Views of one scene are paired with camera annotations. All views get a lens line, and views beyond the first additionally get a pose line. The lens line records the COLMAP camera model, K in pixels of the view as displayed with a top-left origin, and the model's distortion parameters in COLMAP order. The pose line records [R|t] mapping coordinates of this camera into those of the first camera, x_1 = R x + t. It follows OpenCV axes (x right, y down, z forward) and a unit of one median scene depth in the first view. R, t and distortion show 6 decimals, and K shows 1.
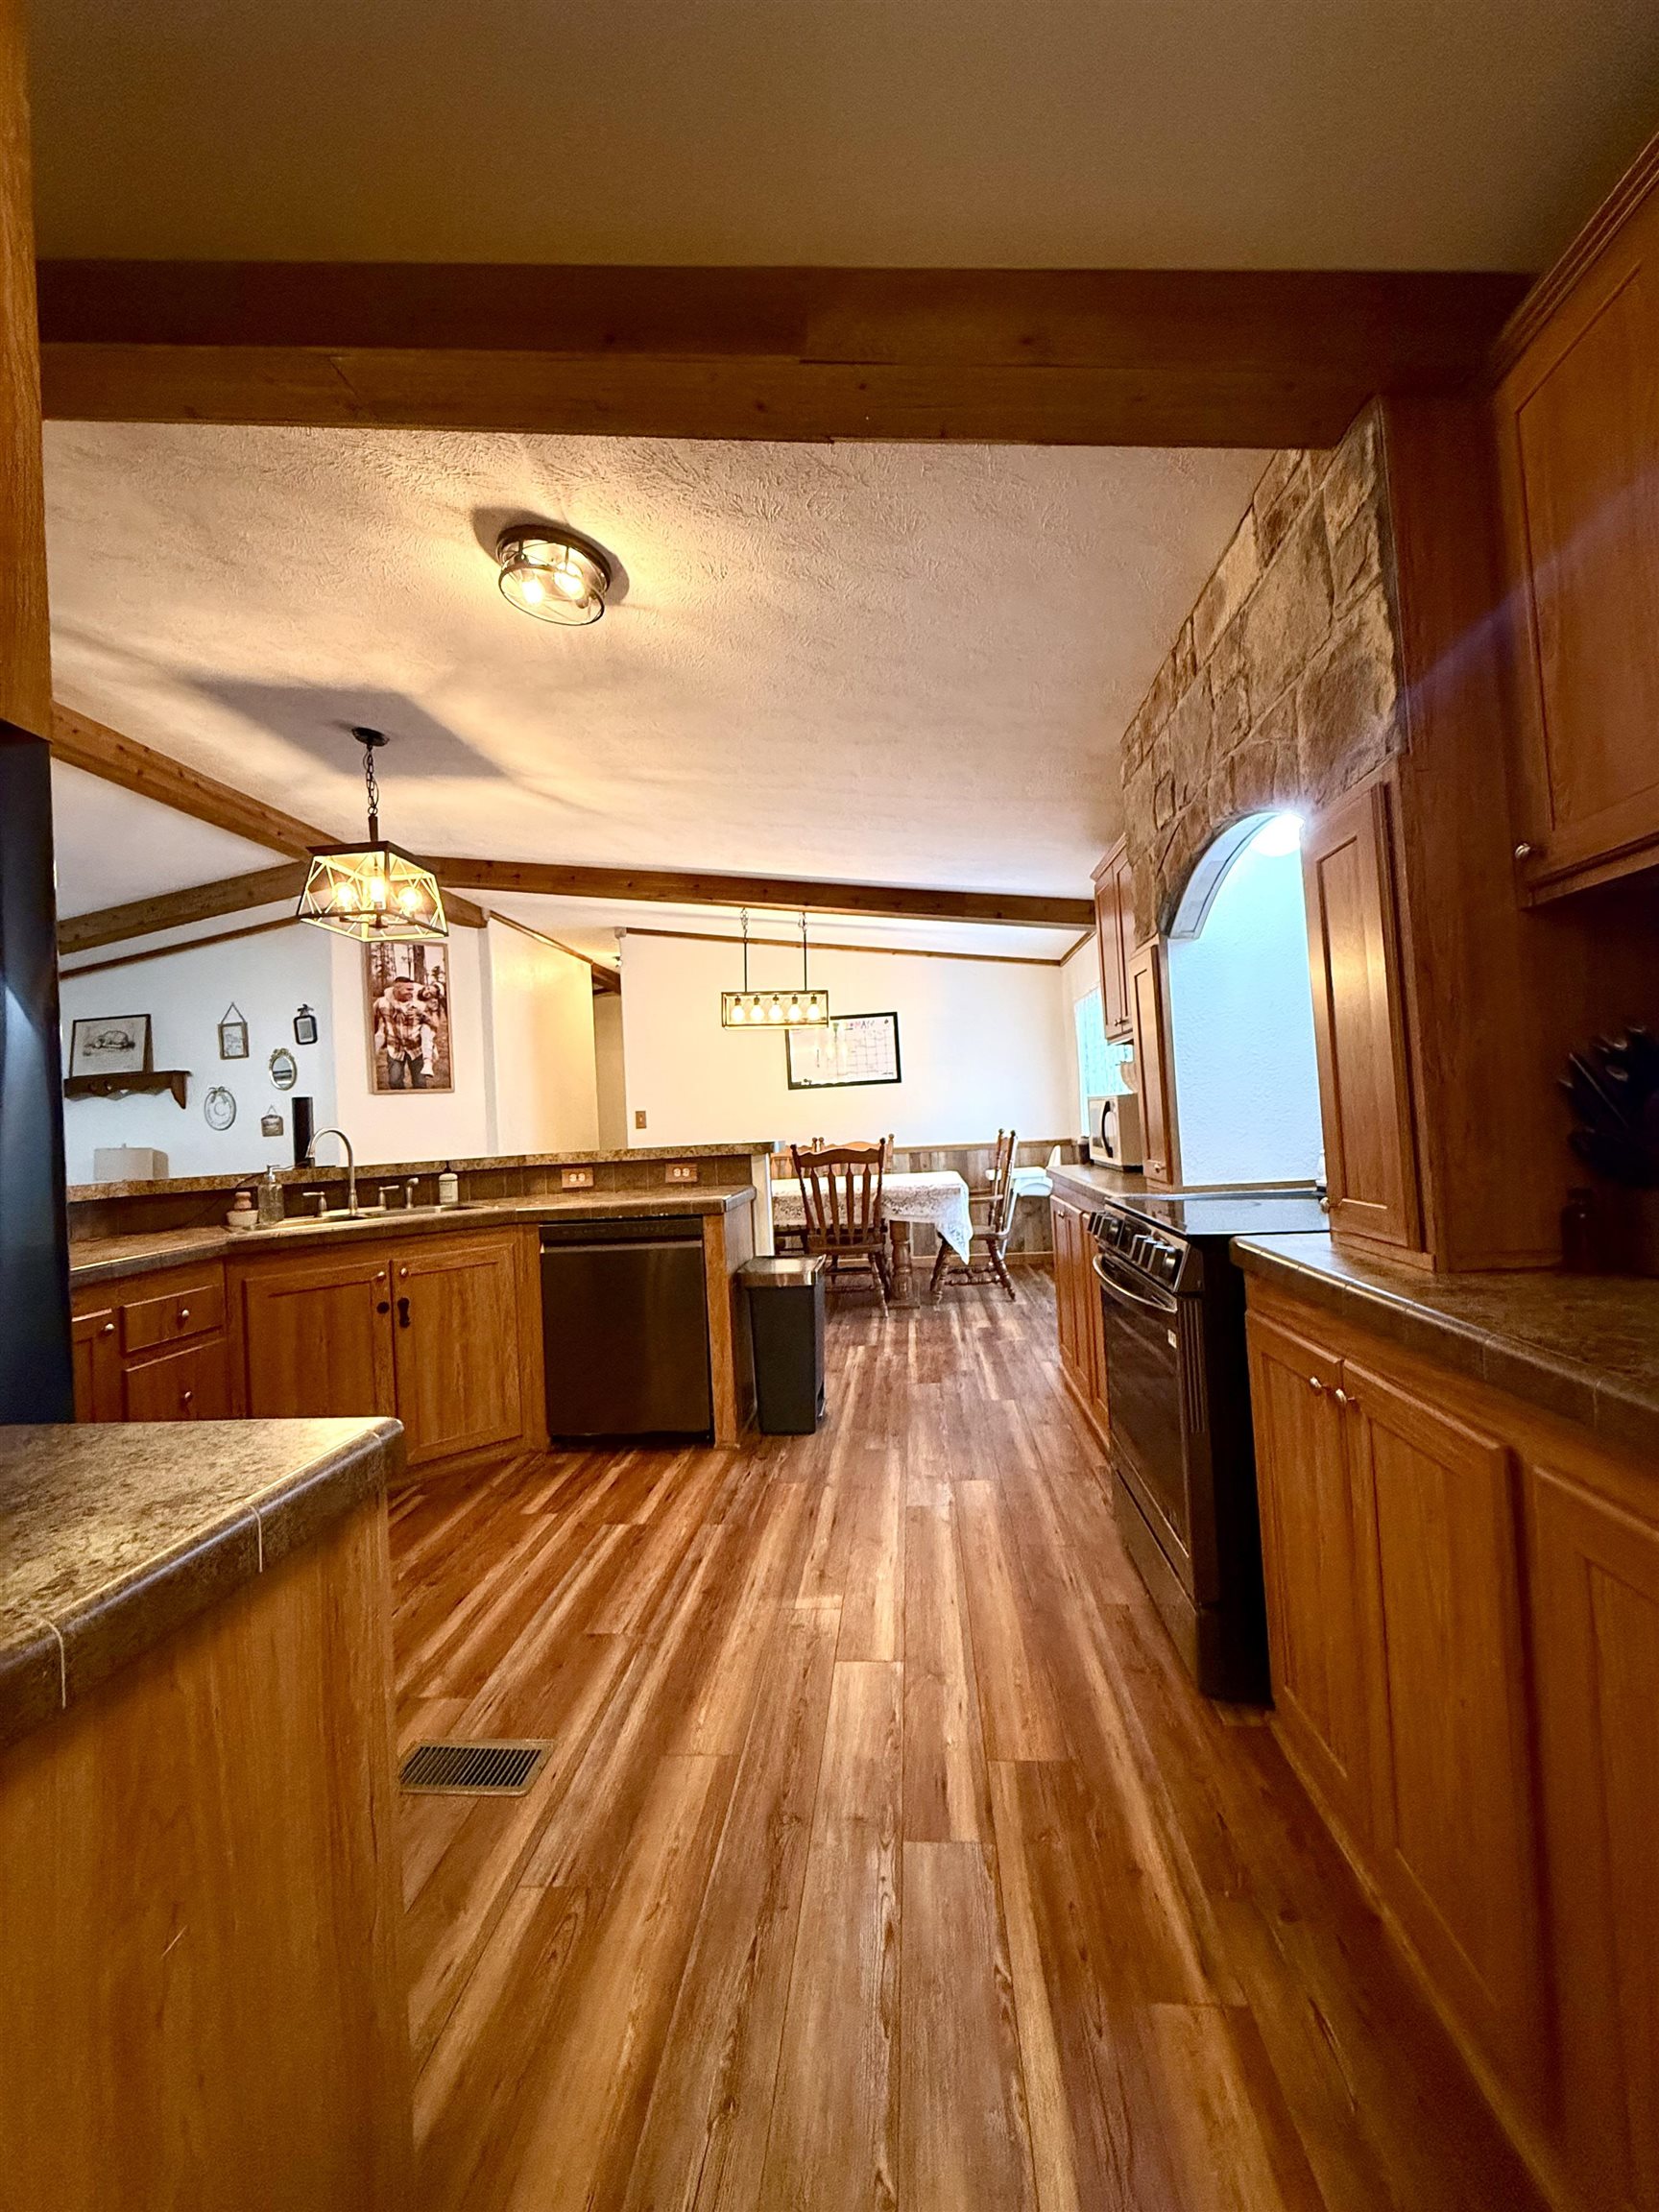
lens RADIAL K [[879.5, 0, 832.3], [0, 879.5, 1097.6], [0, 0, 1]] dist [-0.001241, 0.000599]
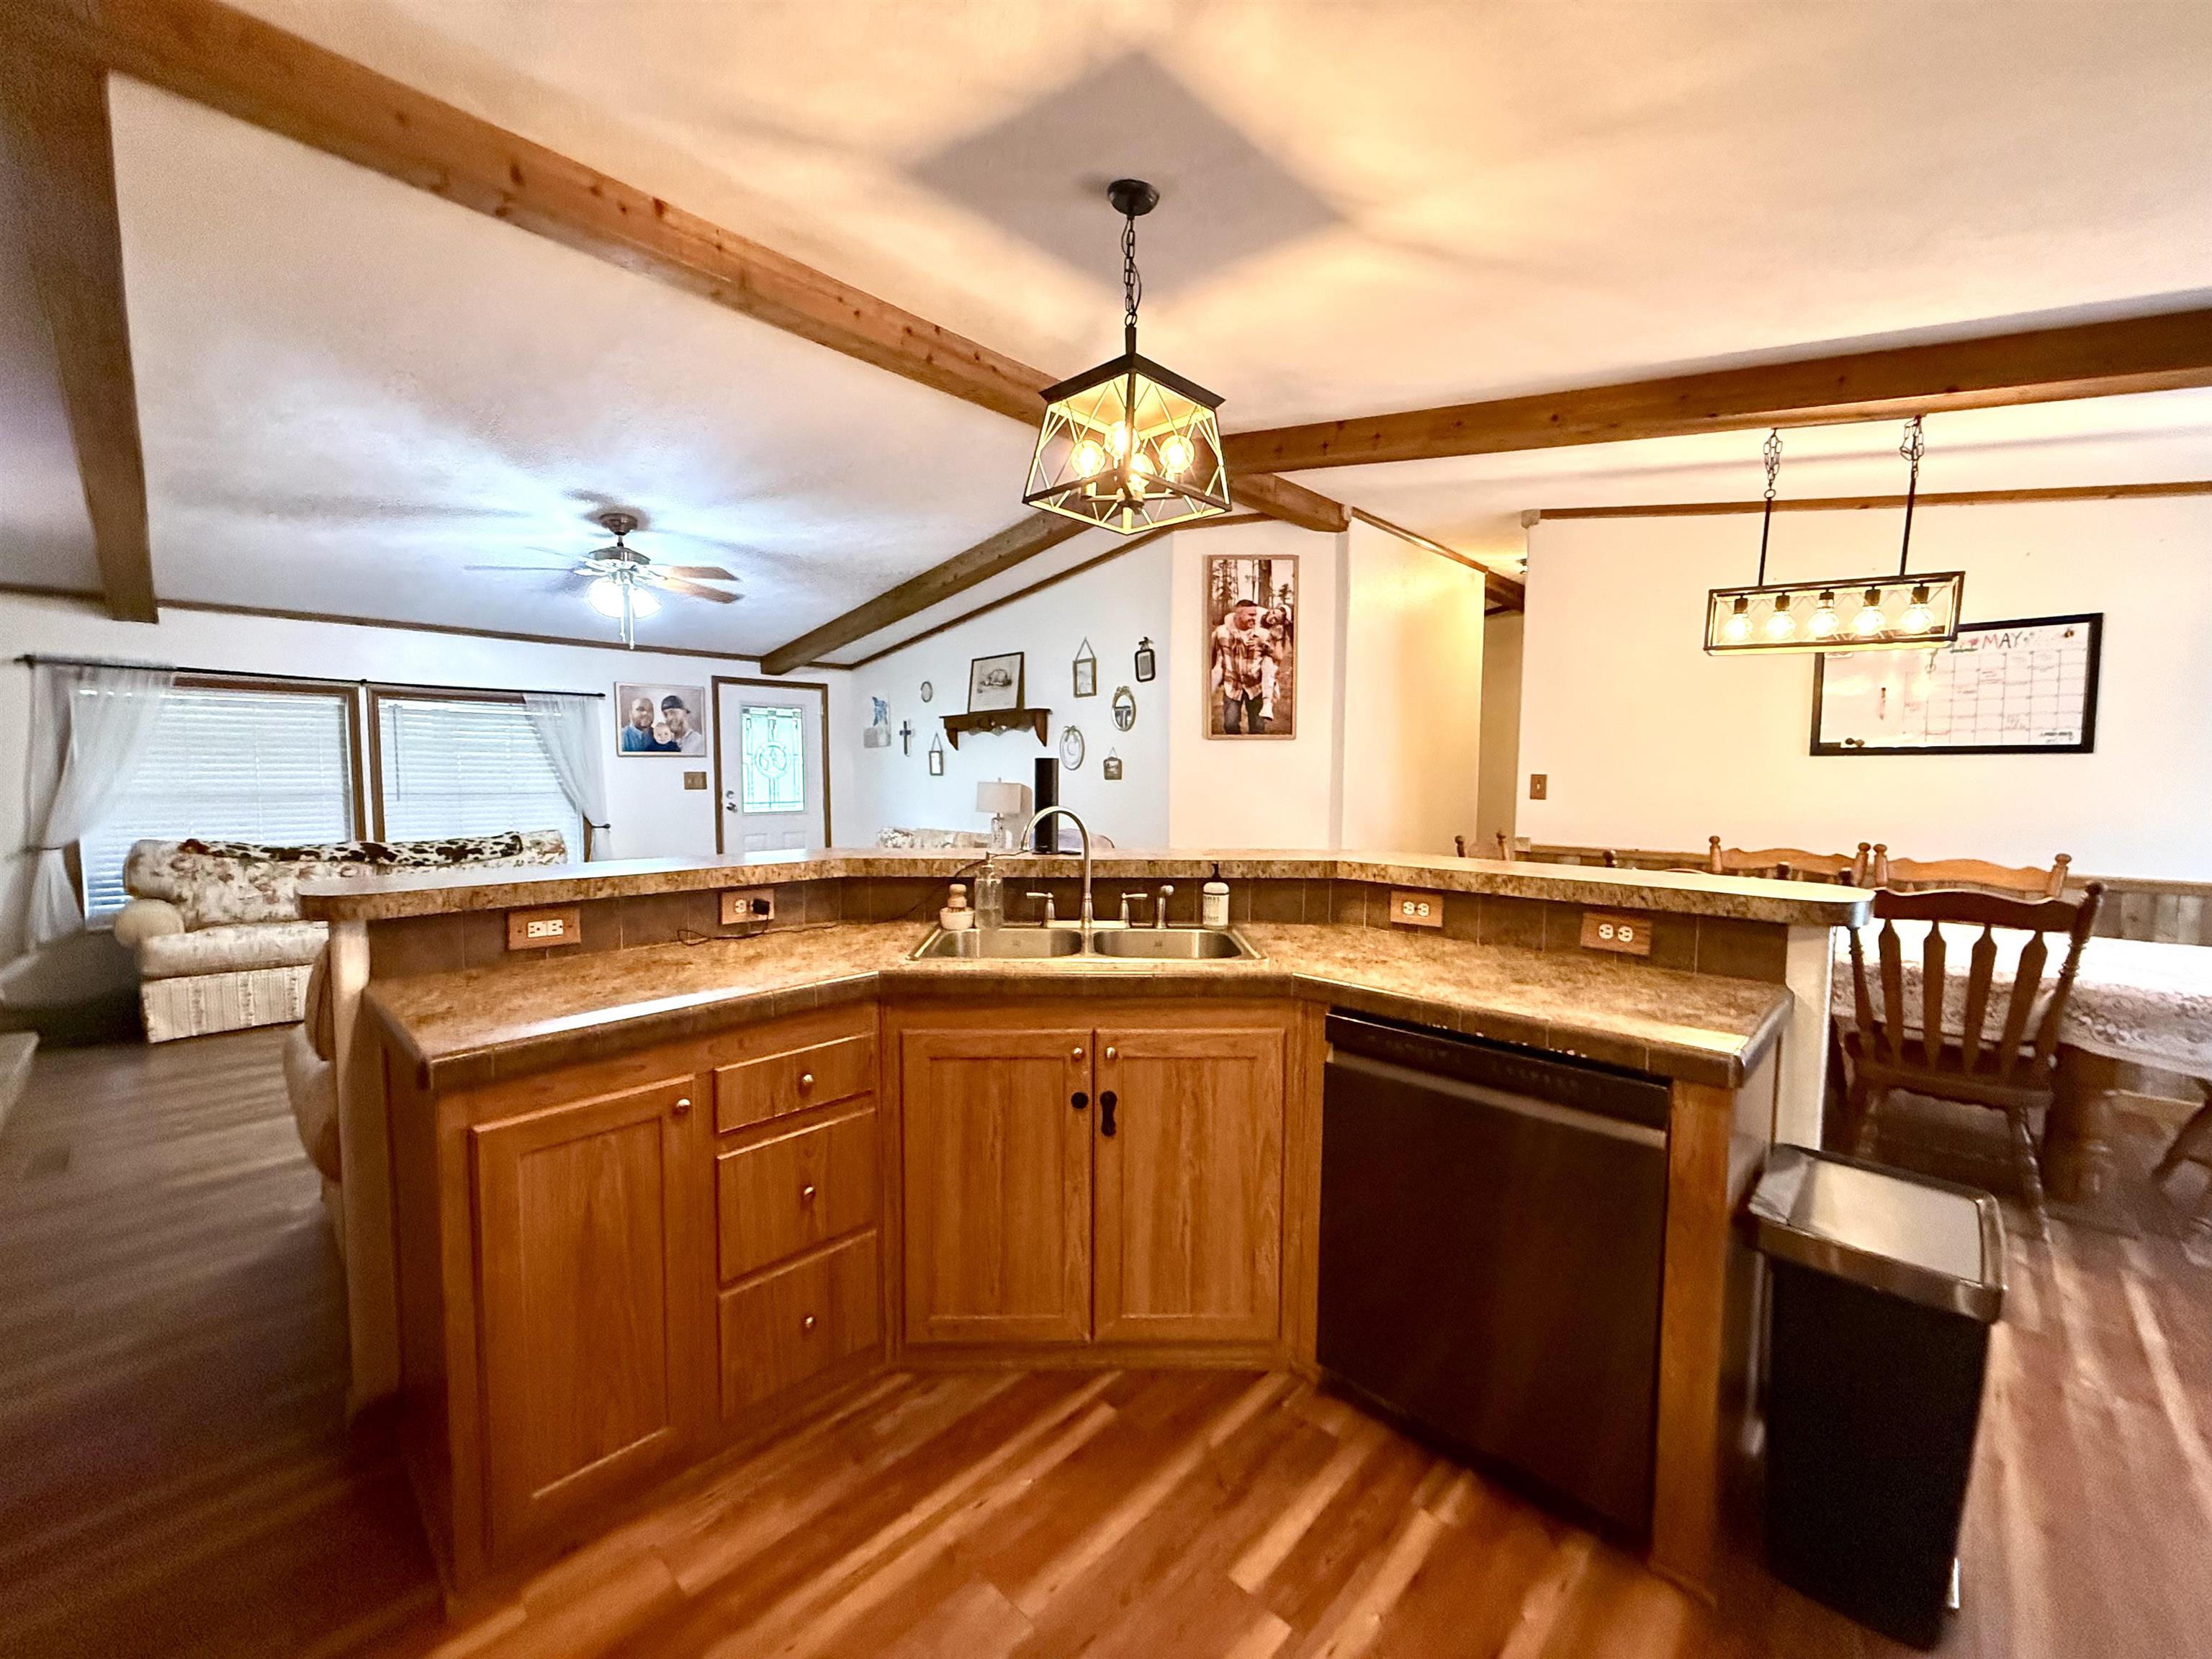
lens RADIAL K [[879.5, 0, 1096.9], [0, 879.5, 826.4], [0, 0, 1]] dist [-0.001241, 0.000599]
pose [[0.778135, 0.099743, -0.620127, -0.069126], [-0.032119, 0.992338, 0.119308, -0.022153], [0.627276, -0.072920, 0.775376, 0.299372]]
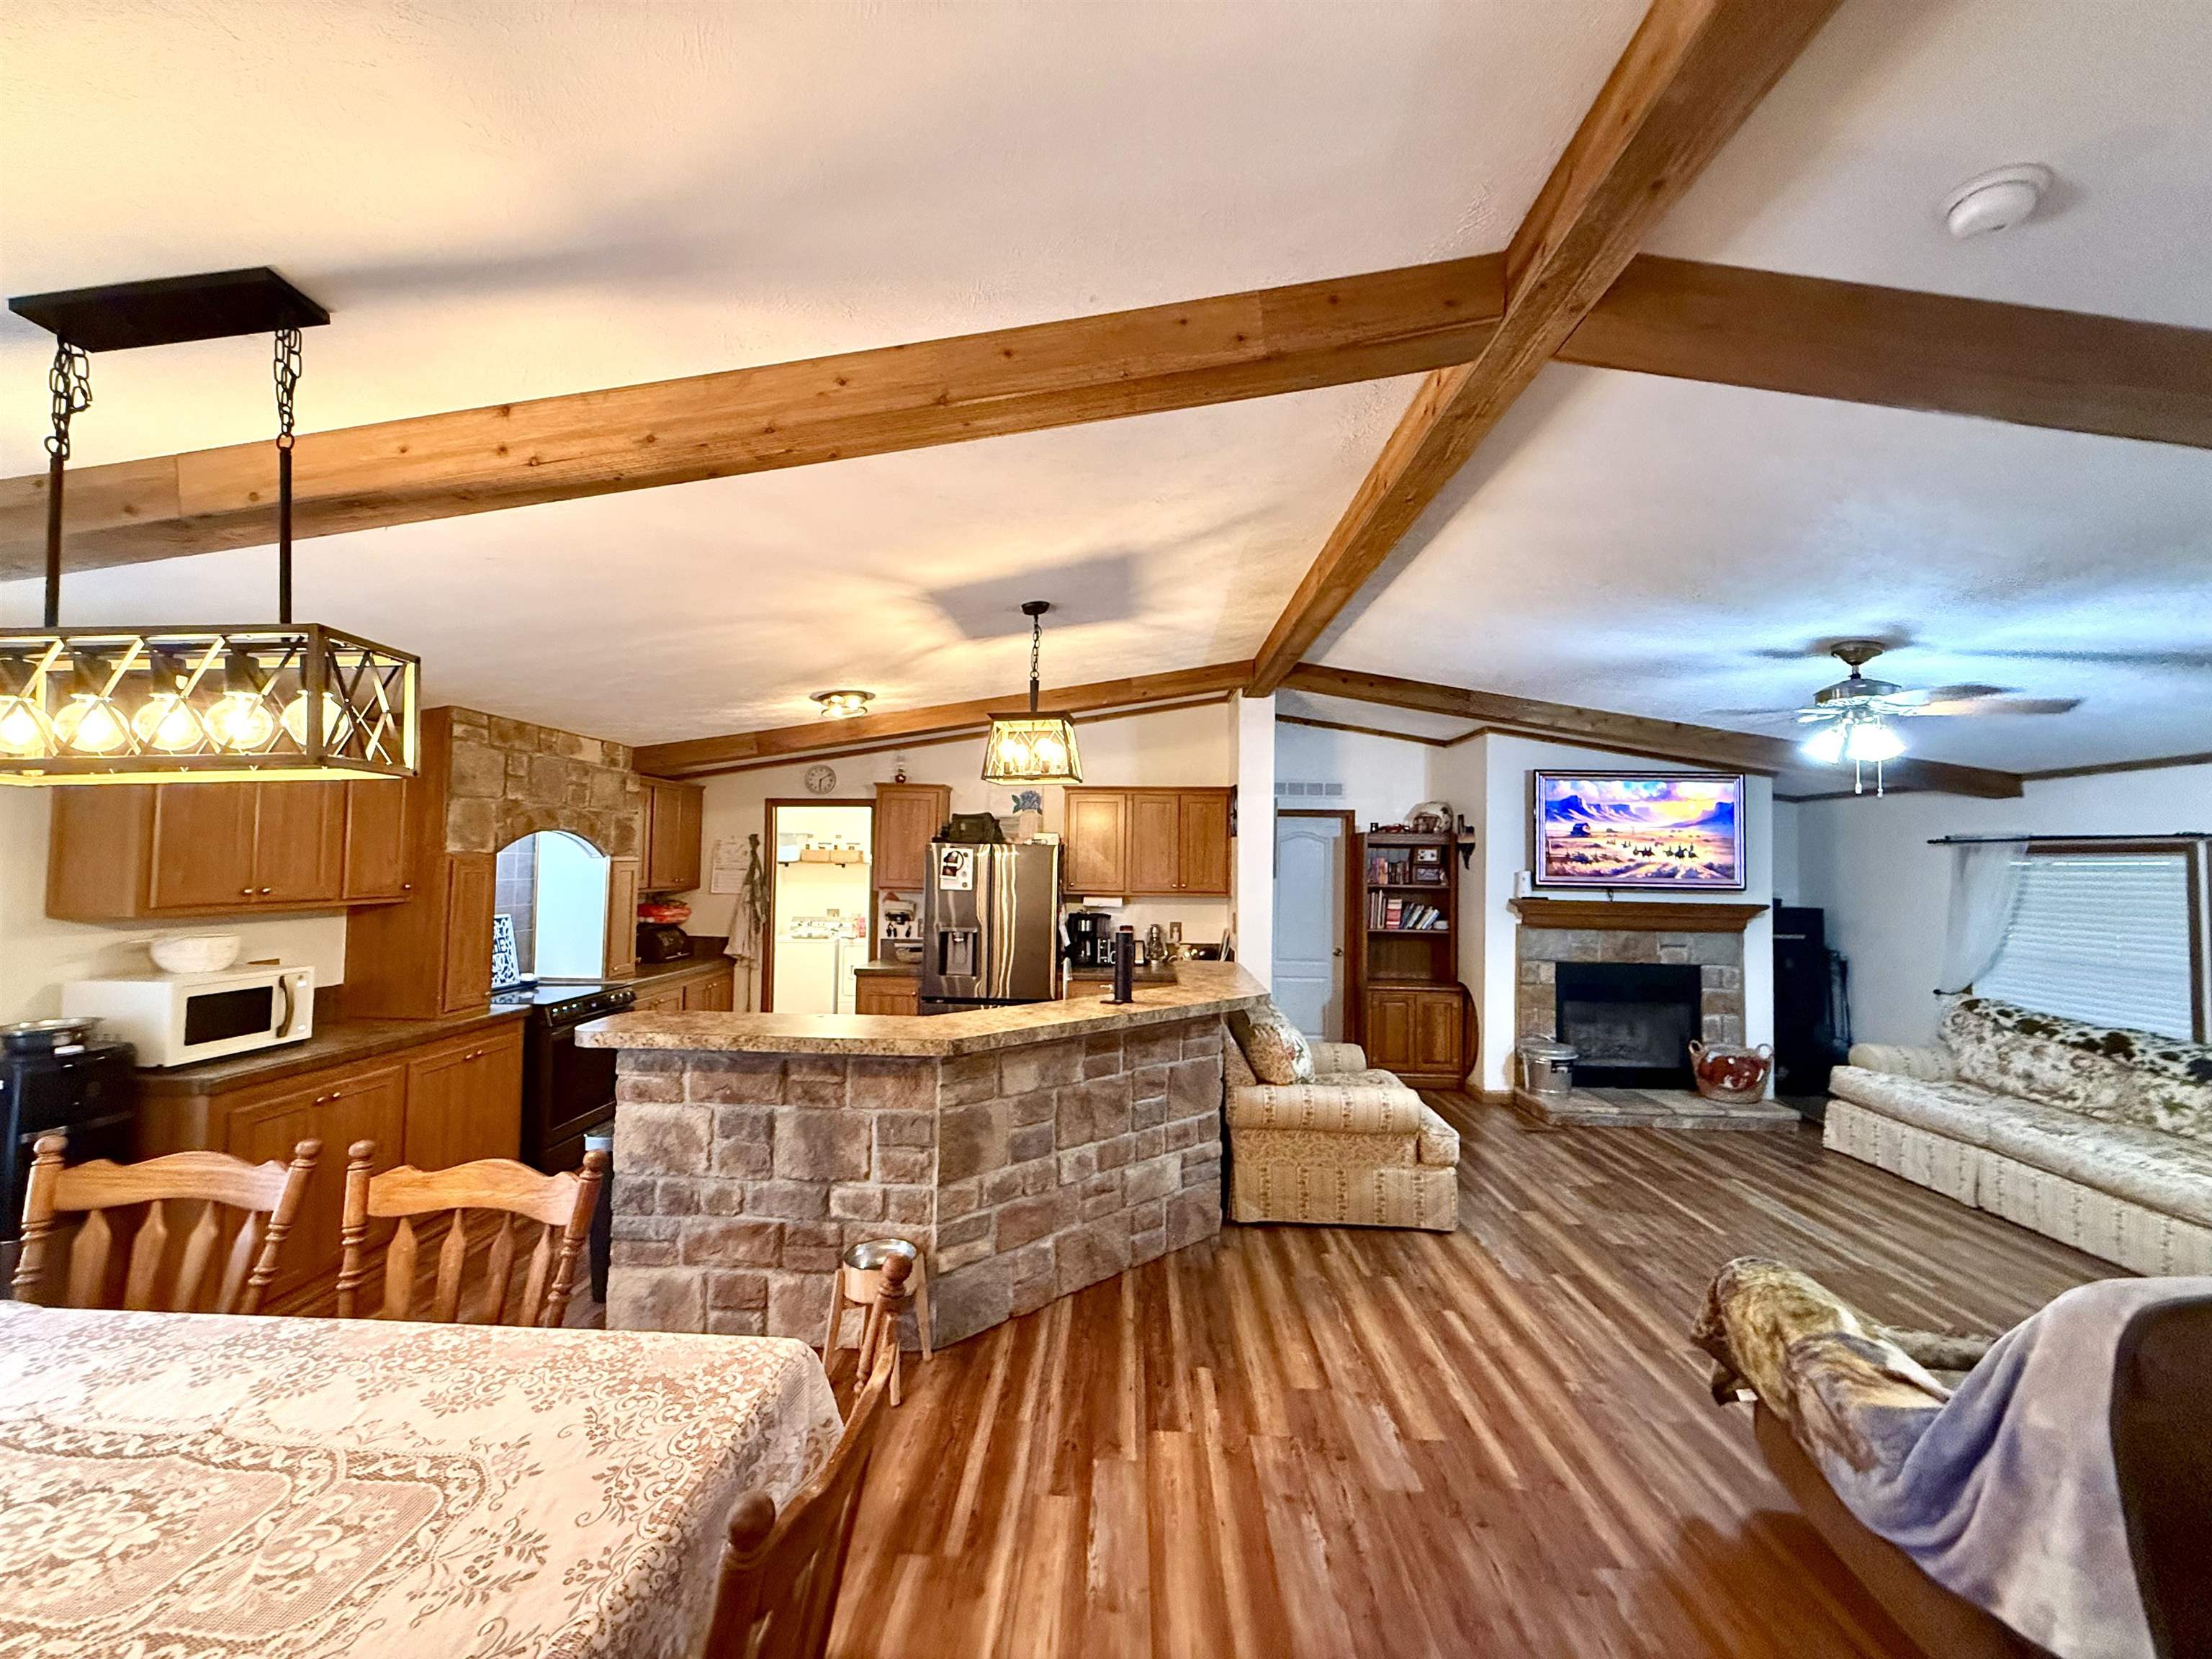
lens RADIAL K [[879.5, 0, 1096.4], [0, 879.5, 828.4], [0, 0, 1]] dist [-0.001241, 0.000599]
pose [[-0.997800, 0.039559, -0.053197, -0.348464], [0.042921, 0.997051, -0.063618, -0.038625], [0.050523, -0.065761, -0.996555, 1.368661]]
